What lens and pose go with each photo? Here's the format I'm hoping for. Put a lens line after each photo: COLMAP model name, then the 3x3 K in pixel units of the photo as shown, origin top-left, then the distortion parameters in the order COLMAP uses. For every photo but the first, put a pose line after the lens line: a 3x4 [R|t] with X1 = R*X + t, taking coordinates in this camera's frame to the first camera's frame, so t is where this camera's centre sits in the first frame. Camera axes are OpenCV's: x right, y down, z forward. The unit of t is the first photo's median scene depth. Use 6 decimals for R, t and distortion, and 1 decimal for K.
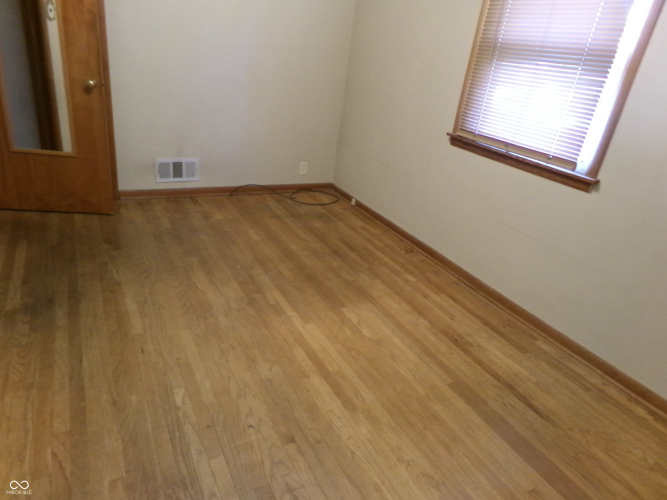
lens RADIAL K [[452.8, 0, 335.2], [0, 452.8, 251.7], [0, 0, 1]] dist [-0.053927, 0.075204]
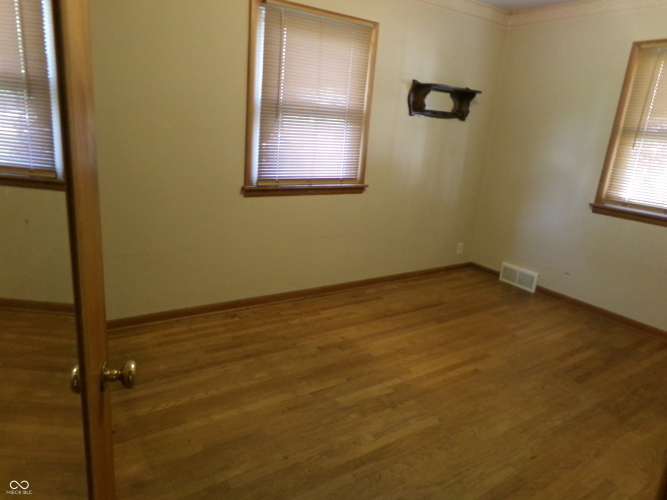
lens RADIAL K [[452.8, 0, 334.9], [0, 452.8, 245.8], [0, 0, 1]] dist [-0.053927, 0.075204]
pose [[-0.092428, -0.379379, 0.920613, -0.802618], [0.335452, 0.858659, 0.387527, -0.507189], [-0.937512, 0.344640, 0.047899, 0.858490]]
